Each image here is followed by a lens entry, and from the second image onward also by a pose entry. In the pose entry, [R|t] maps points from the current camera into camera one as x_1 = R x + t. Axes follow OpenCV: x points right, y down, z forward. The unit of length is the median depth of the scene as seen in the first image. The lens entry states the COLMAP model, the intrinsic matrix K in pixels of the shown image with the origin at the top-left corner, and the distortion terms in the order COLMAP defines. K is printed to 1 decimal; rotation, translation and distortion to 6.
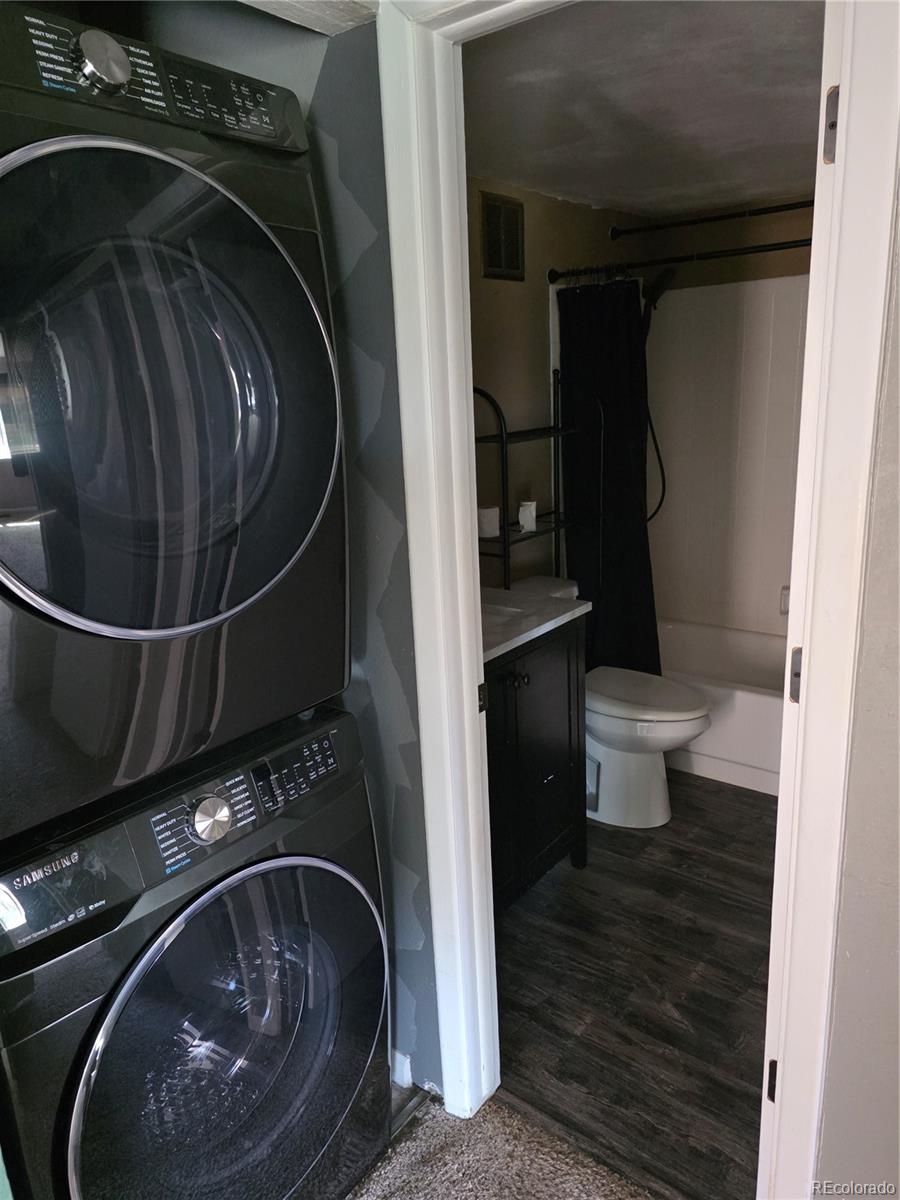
lens RADIAL K [[815.0, 0, 450.0], [0, 815.0, 600.0], [0, 0, 1]] dist [0.086249, -0.101389]
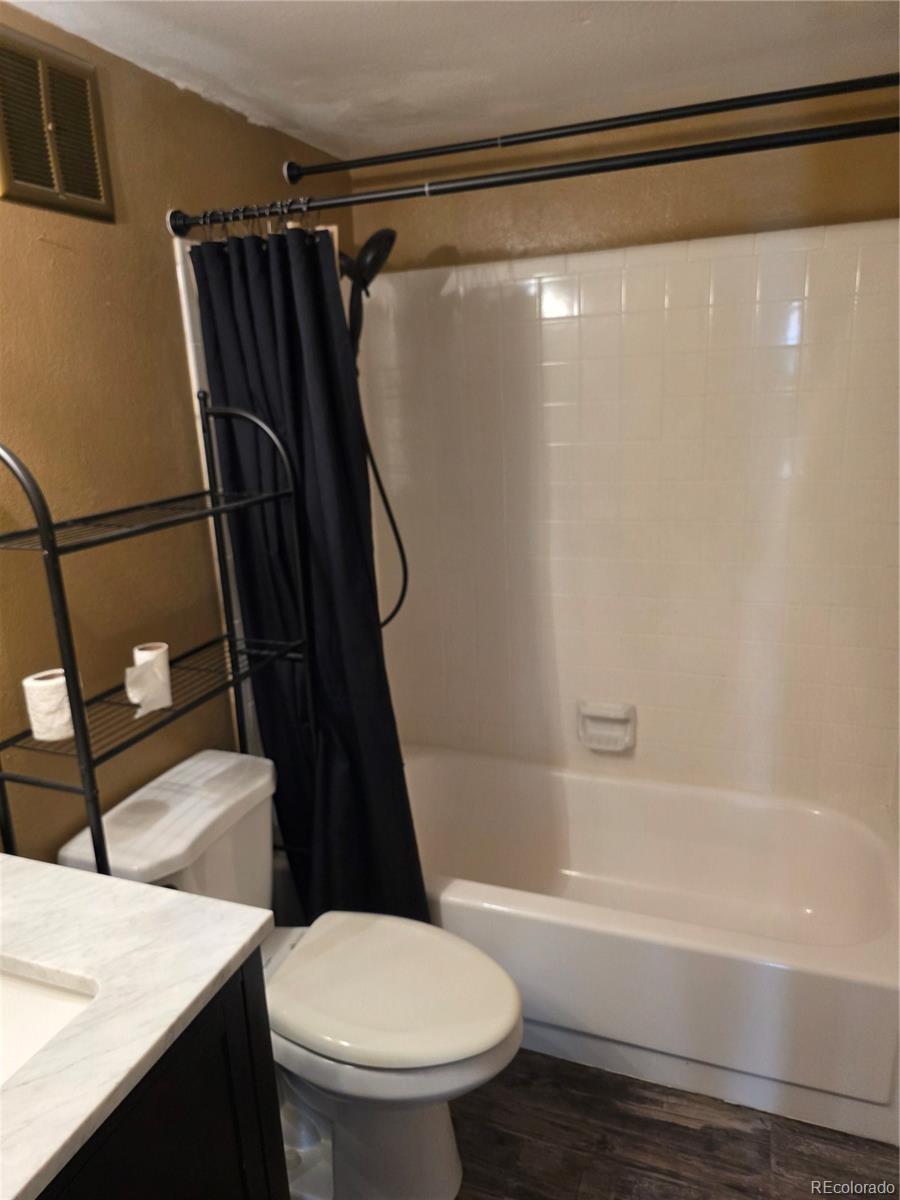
lens RADIAL K [[815.0, 0, 450.0], [0, 815.0, 600.0], [0, 0, 1]] dist [0.086249, -0.101389]
pose [[0.948460, -0.068847, 0.309328, 0.106986], [0.070736, 0.997482, 0.005122, -0.131607], [-0.308902, 0.017023, 0.950942, 0.422021]]
